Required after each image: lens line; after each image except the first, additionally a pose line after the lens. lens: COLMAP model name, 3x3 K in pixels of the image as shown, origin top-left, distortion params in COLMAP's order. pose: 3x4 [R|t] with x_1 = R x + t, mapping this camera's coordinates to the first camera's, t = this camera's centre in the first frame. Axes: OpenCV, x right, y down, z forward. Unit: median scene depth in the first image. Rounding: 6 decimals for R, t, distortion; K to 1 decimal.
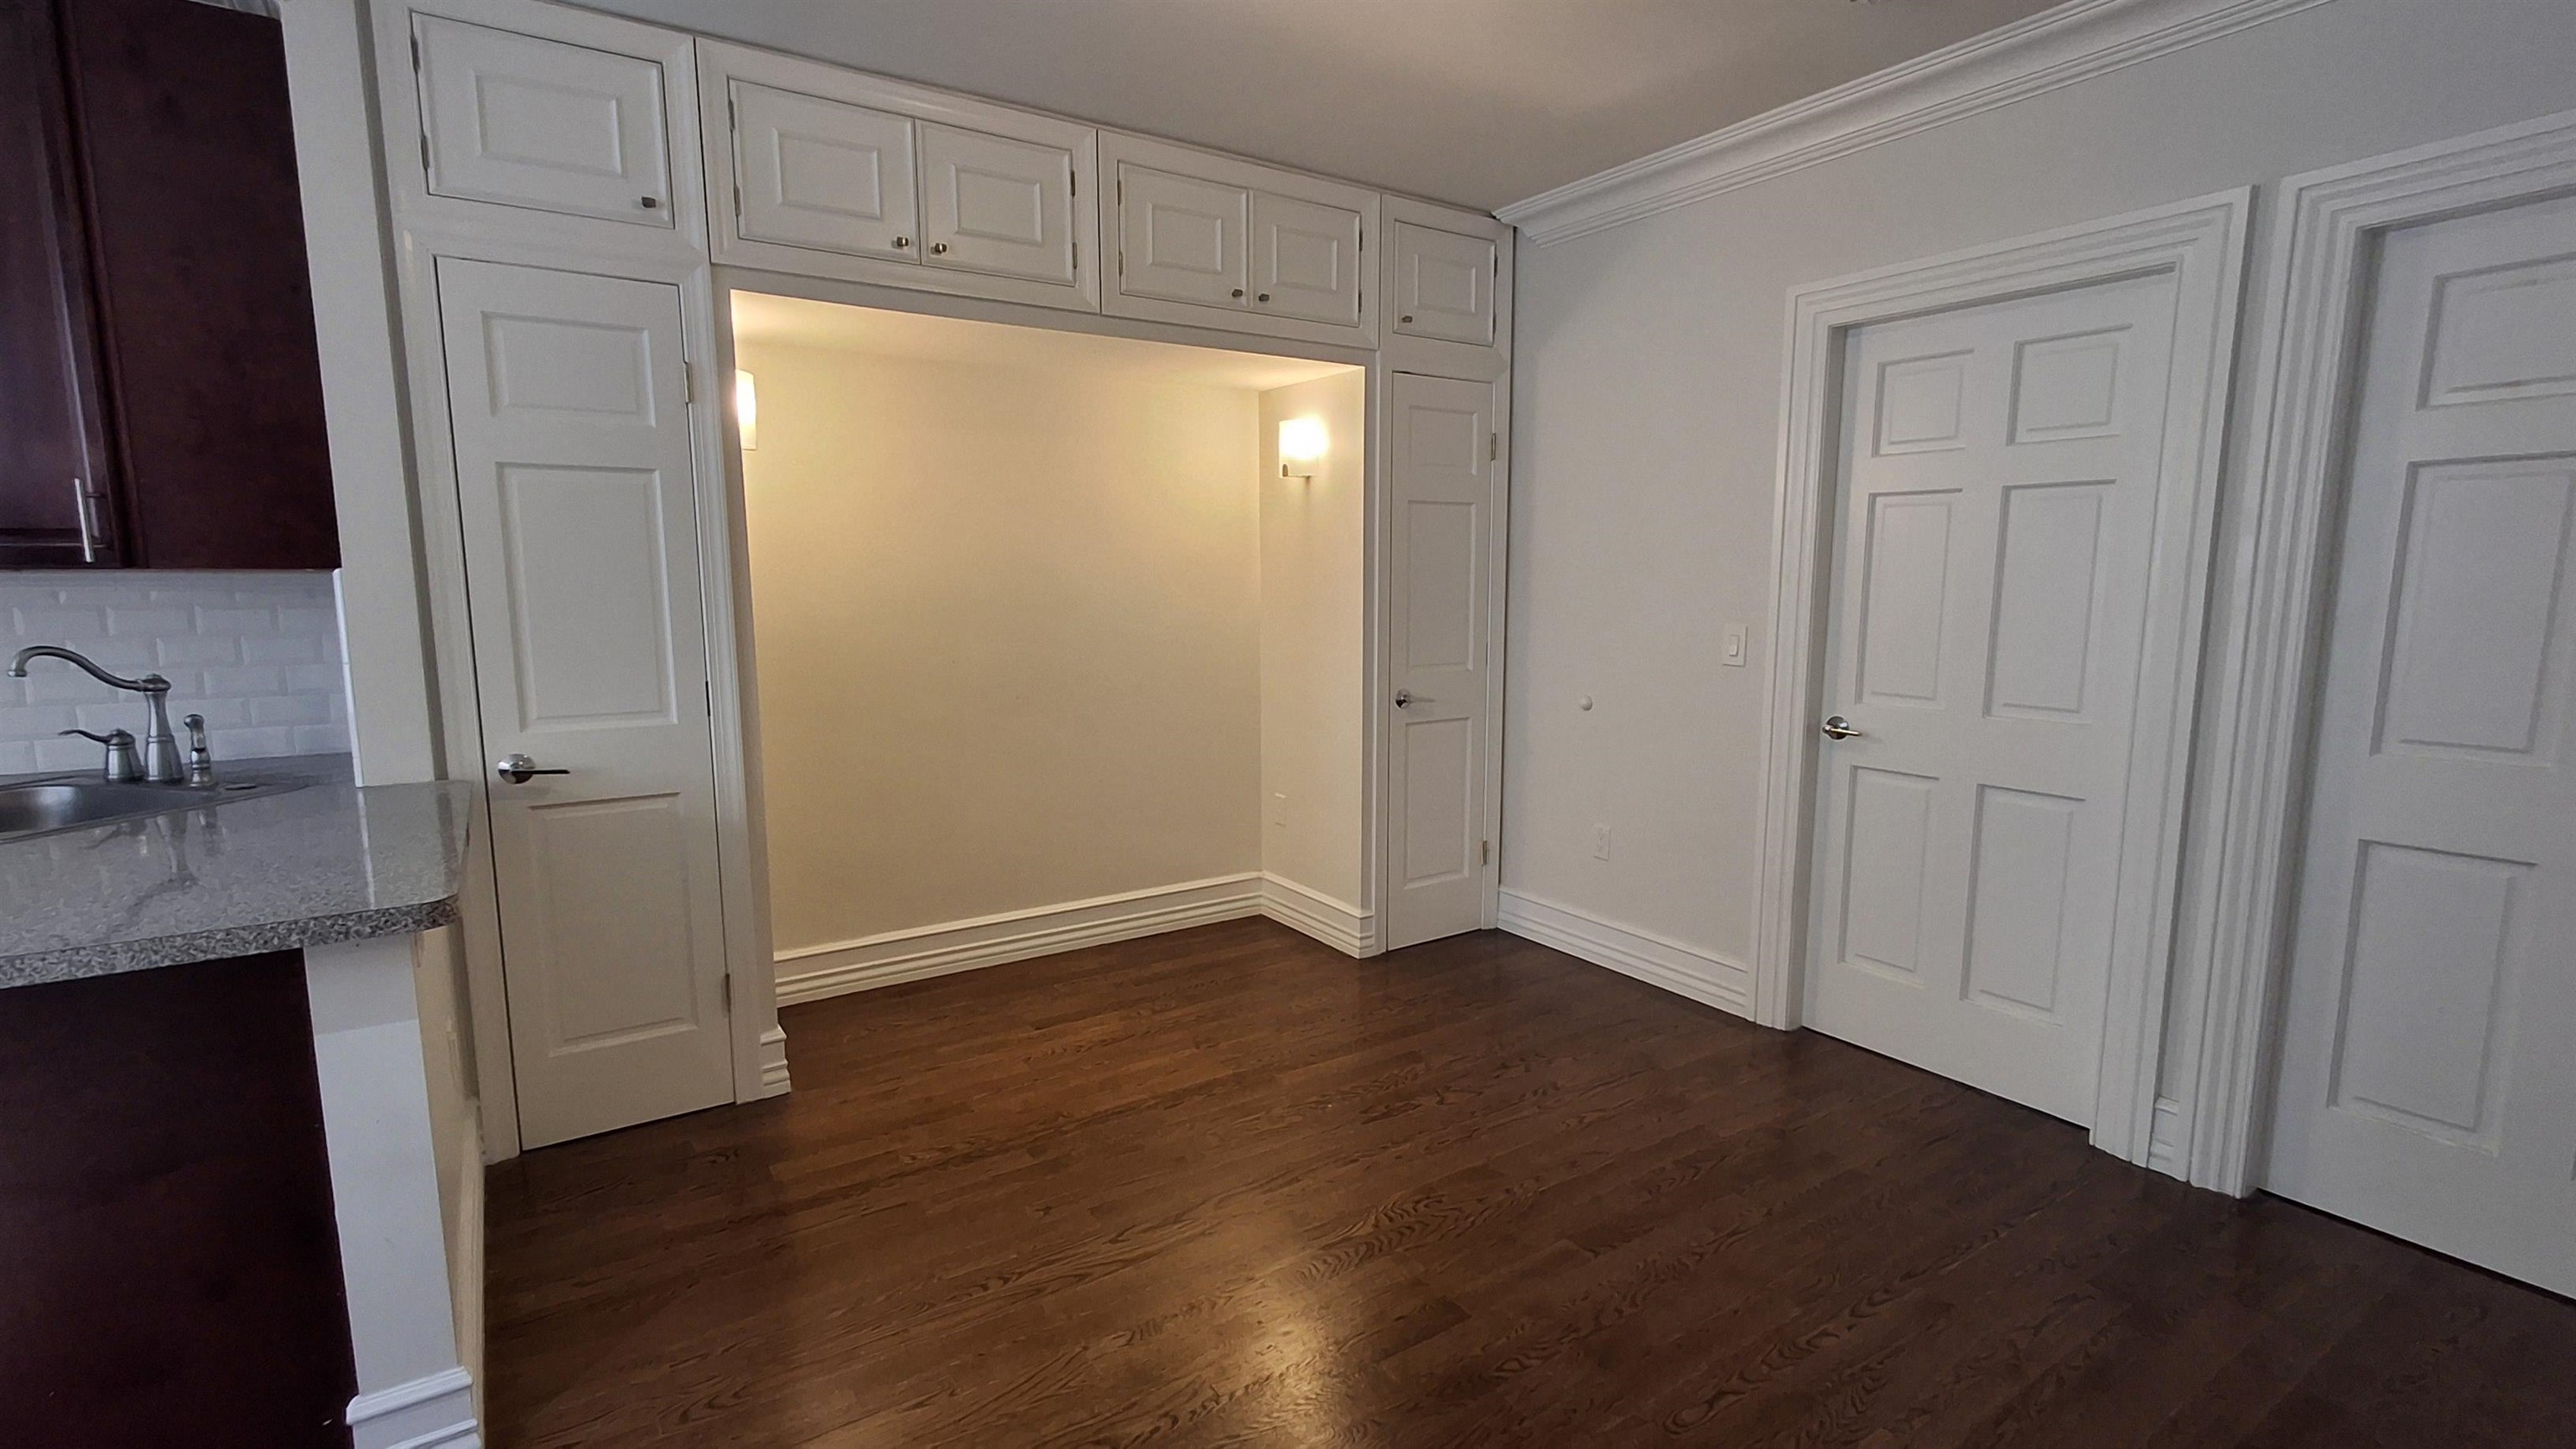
lens RADIAL K [[1173.8, 0, 1281.6], [0, 1173.8, 740.8], [0, 0, 1]] dist [0.005159, 0.001991]
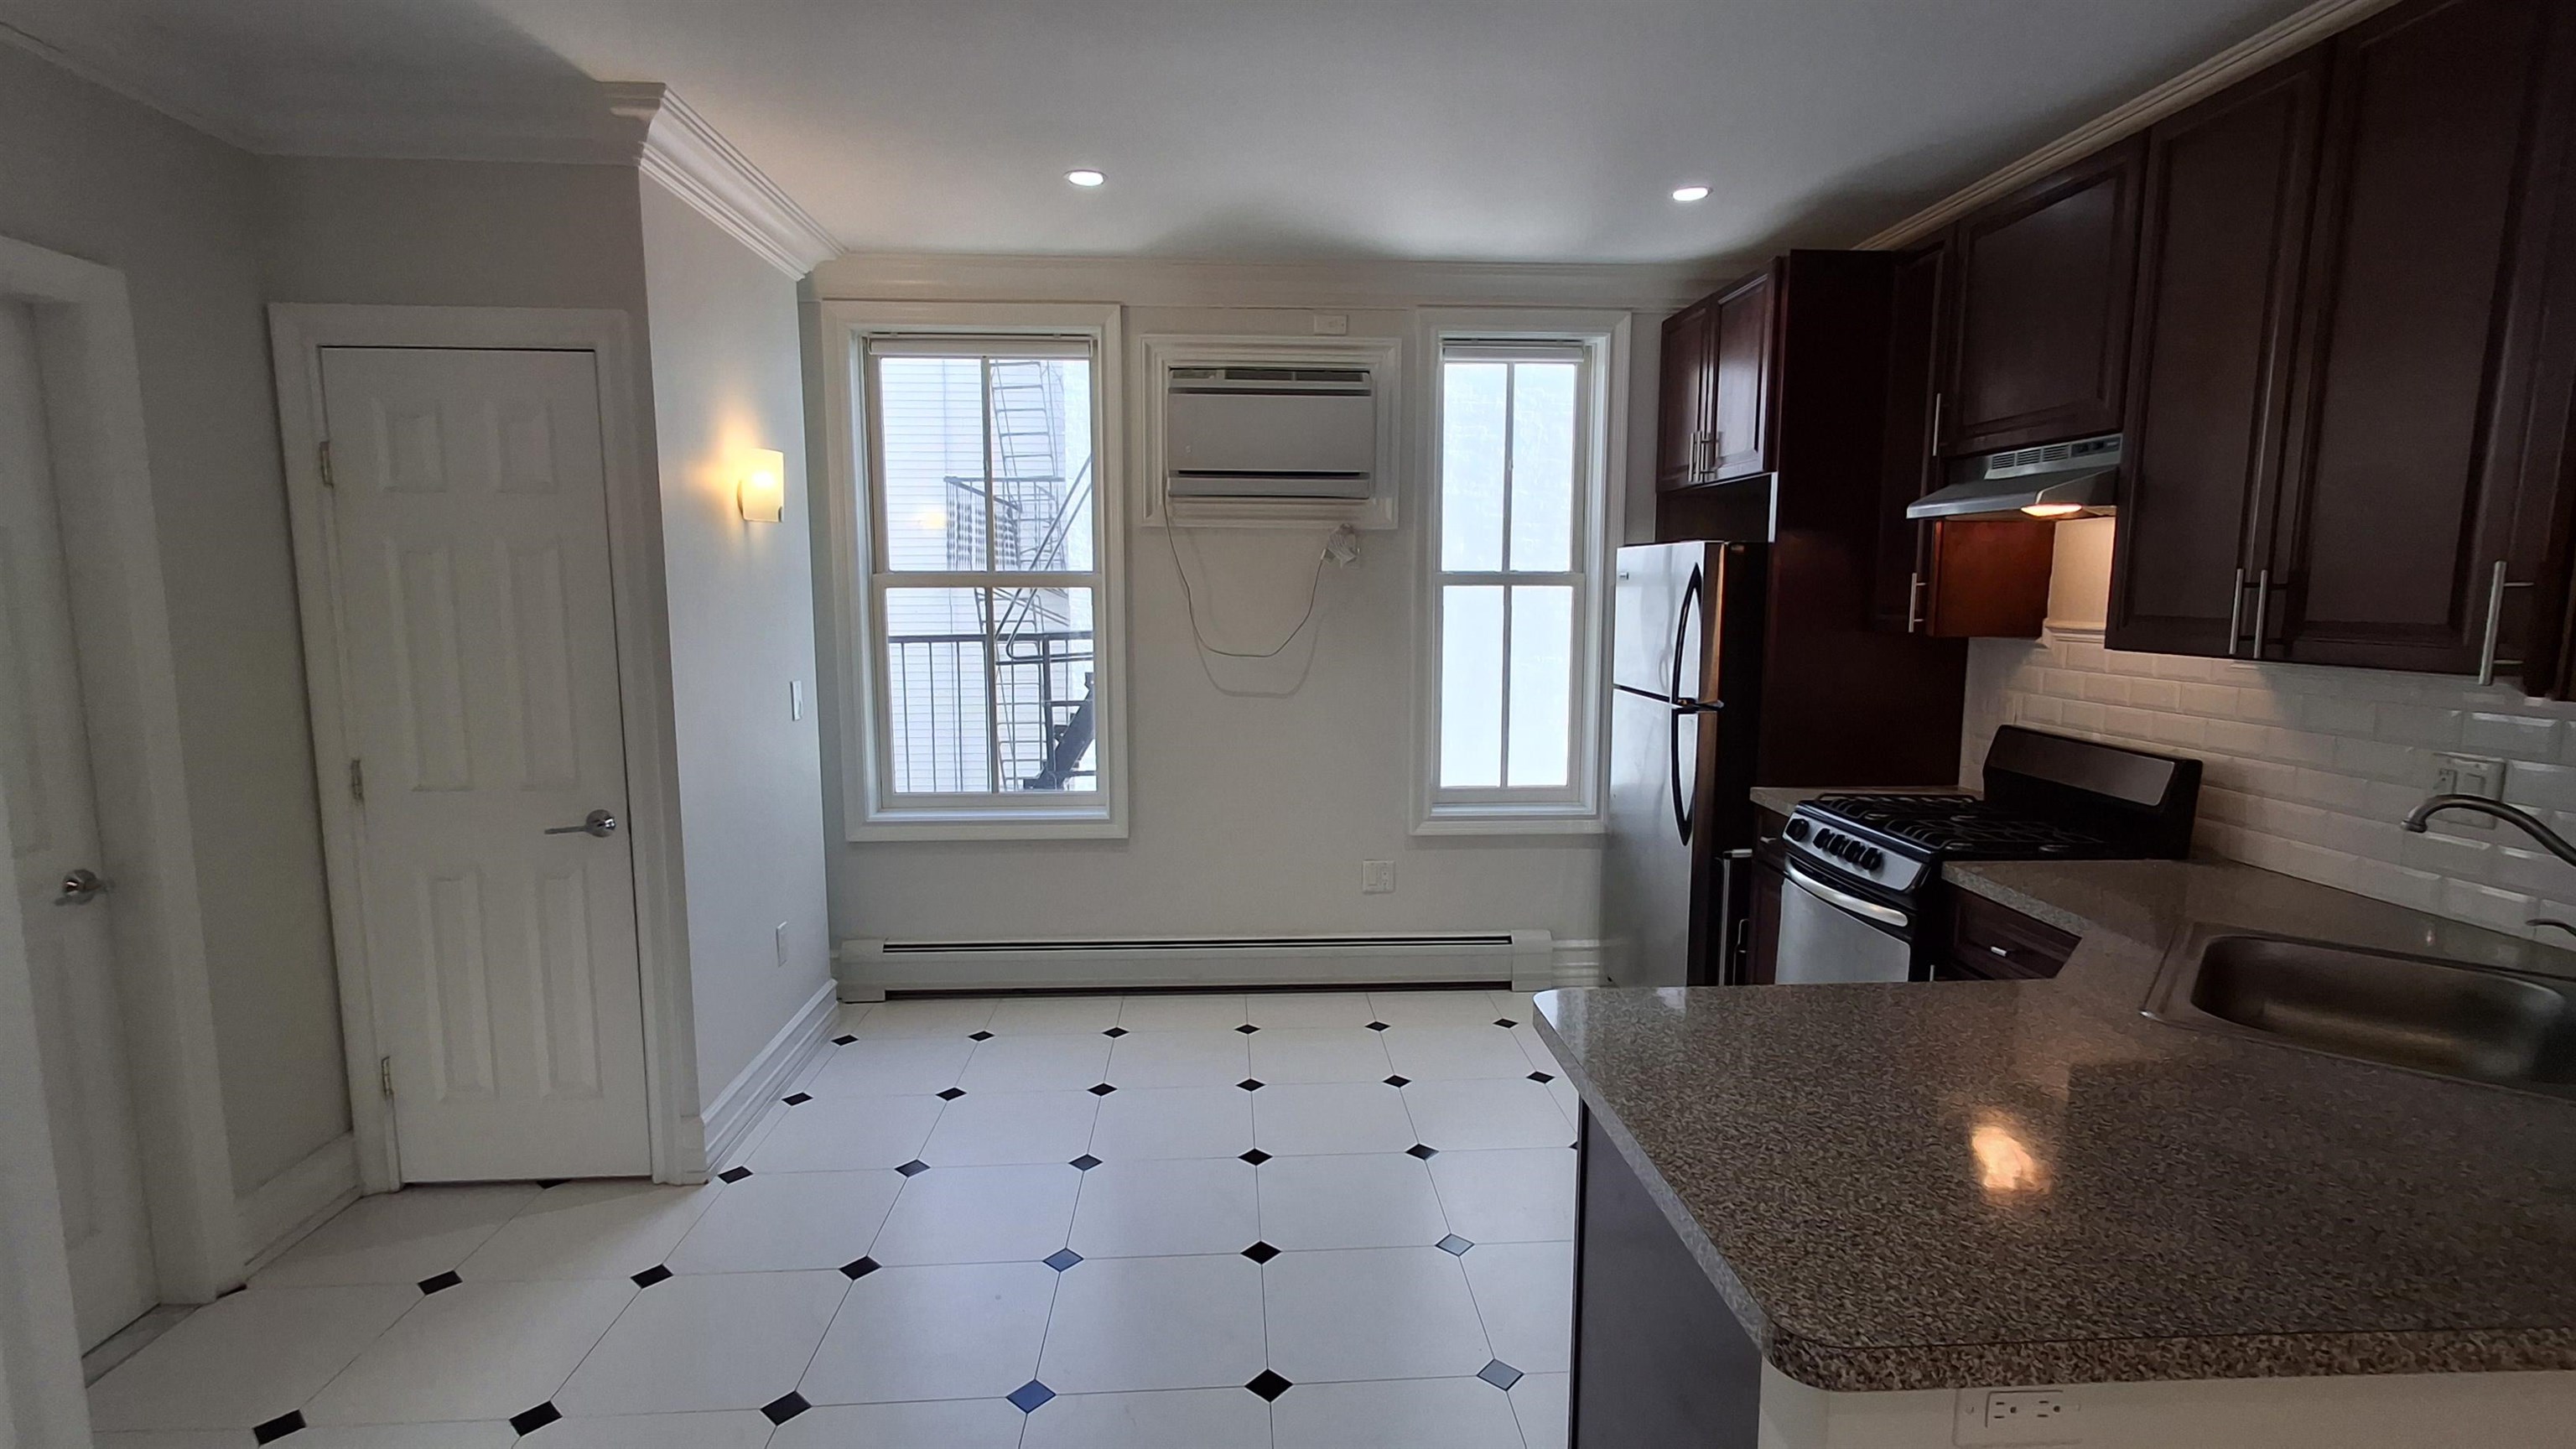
lens RADIAL K [[1173.8, 0, 1278.9], [0, 1173.8, 716.4], [0, 0, 1]] dist [0.005159, 0.001991]
pose [[-0.508804, 0.100645, -0.854979, -0.068096], [-0.120071, 0.975139, 0.186245, -0.133564], [0.852468, 0.197420, -0.484070, 0.562209]]
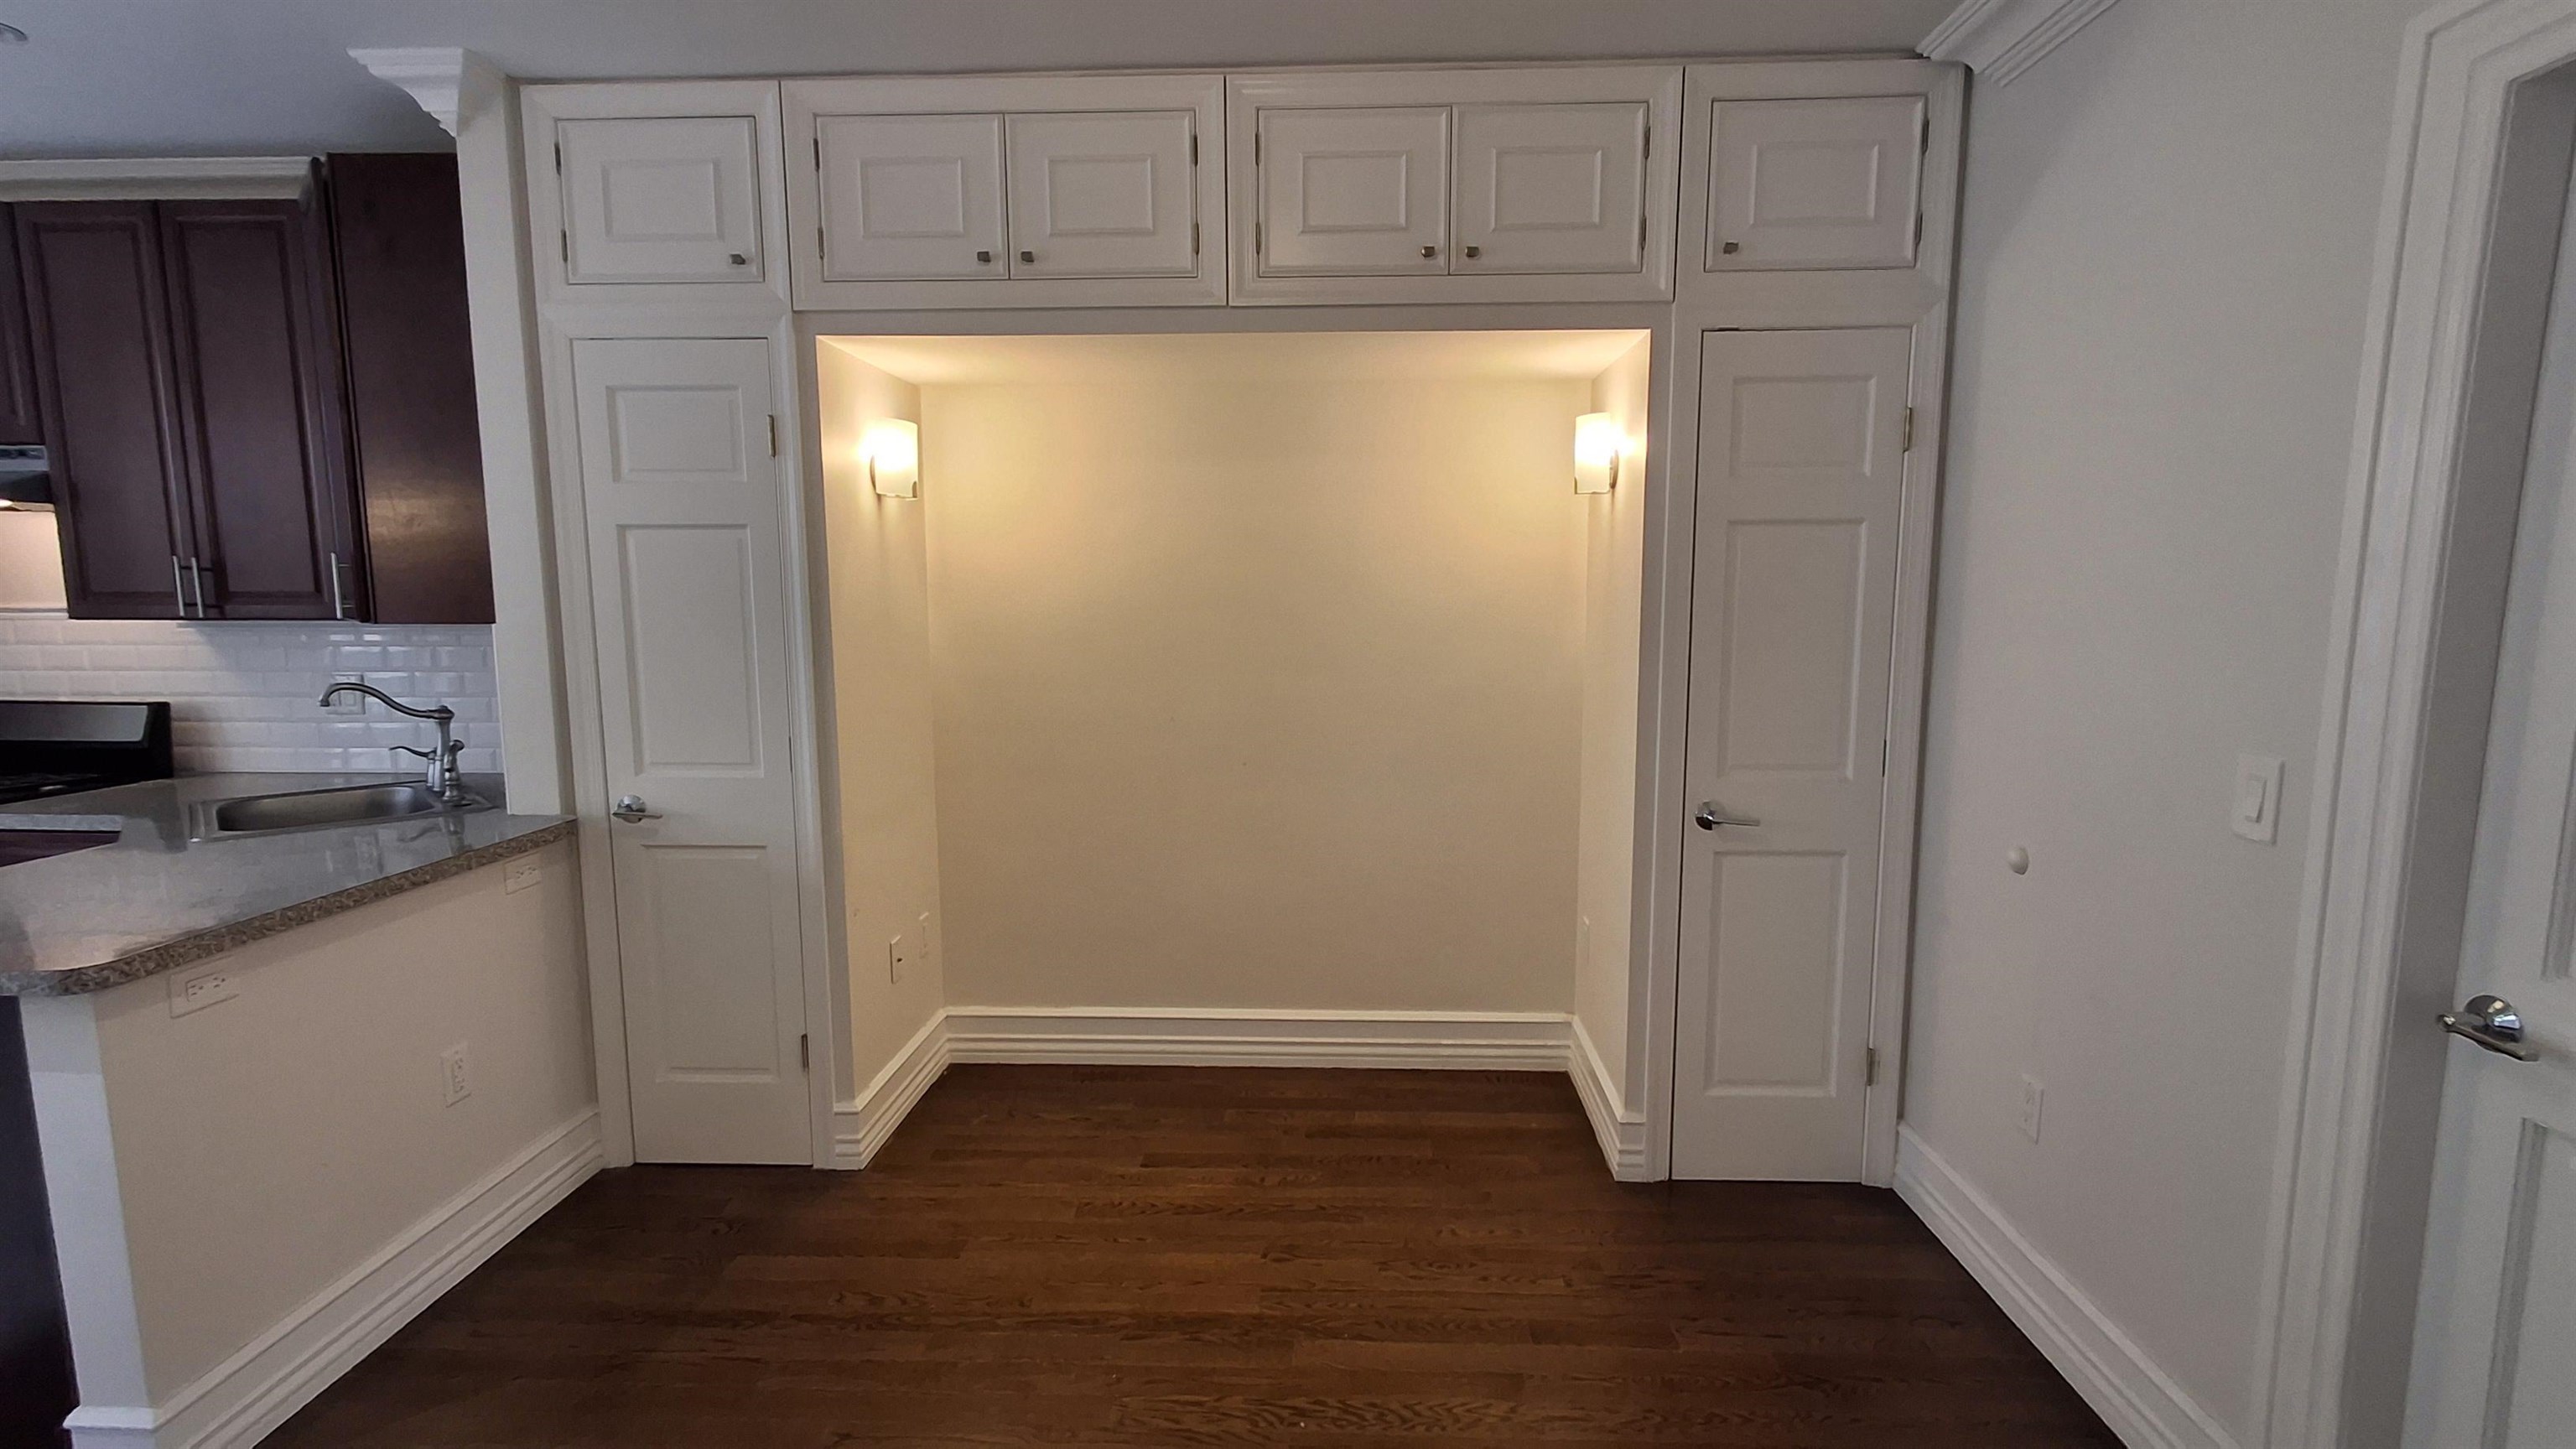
lens RADIAL K [[1173.8, 0, 1292.6], [0, 1173.8, 730.5], [0, 0, 1]] dist [0.005159, 0.001991]
pose [[0.807770, 0.074774, -0.584736, 0.411603], [-0.082996, 0.996468, 0.012772, -0.100462], [0.583626, 0.038215, 0.811123, 0.434879]]
